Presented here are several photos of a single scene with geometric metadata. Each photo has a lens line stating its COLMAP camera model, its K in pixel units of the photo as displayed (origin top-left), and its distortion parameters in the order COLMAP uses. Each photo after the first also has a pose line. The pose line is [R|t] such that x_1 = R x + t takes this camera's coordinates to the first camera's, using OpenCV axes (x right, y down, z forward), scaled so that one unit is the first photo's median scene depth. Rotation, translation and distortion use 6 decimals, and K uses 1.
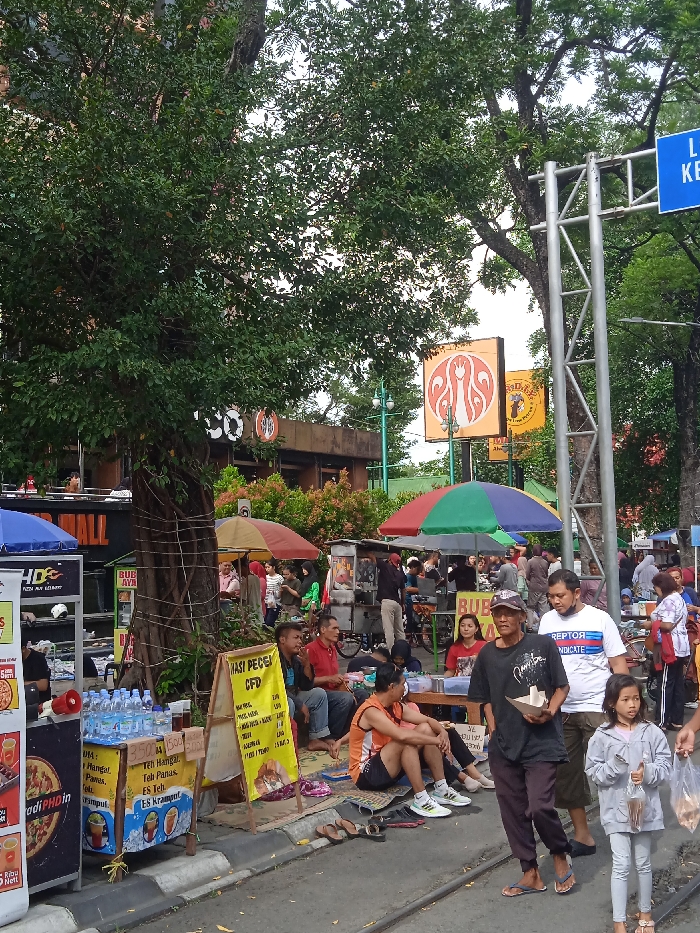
lens RADIAL K [[1117.5, 0, 350.0], [0, 1117.5, 466.5], [0, 0, 1]] dist [-0.001189, -0.015291]
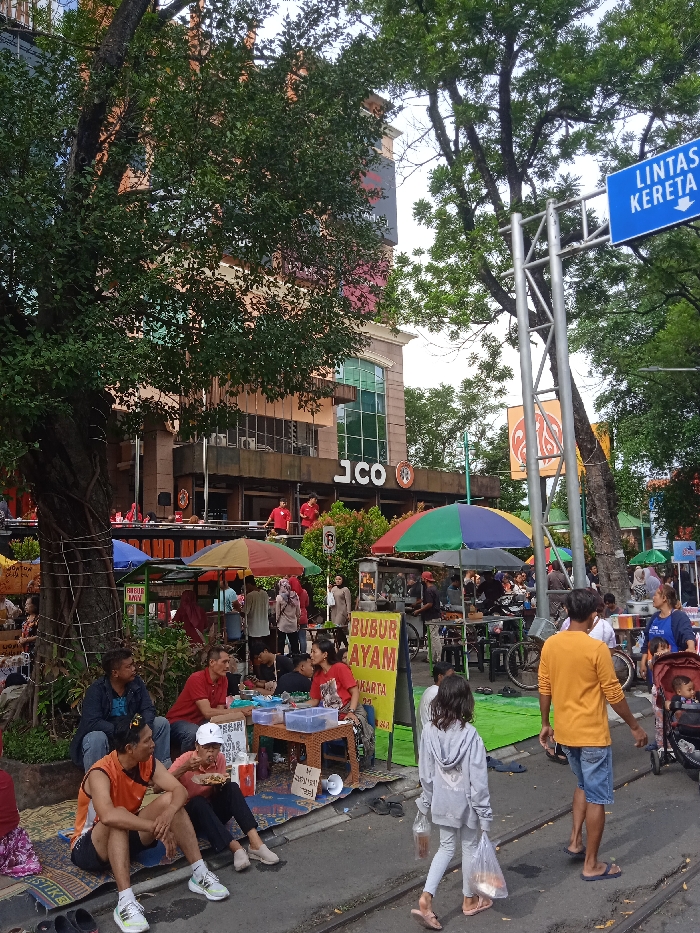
lens RADIAL K [[762.3, 0, 350.0], [0, 762.3, 466.5], [0, 0, 1]] dist [-0.001858, 0.000371]
pose [[0.978778, -0.035697, -0.201792, 0.161663], [0.024844, 0.998118, -0.056064, 0.016263], [0.203413, 0.049861, 0.977823, 0.238048]]
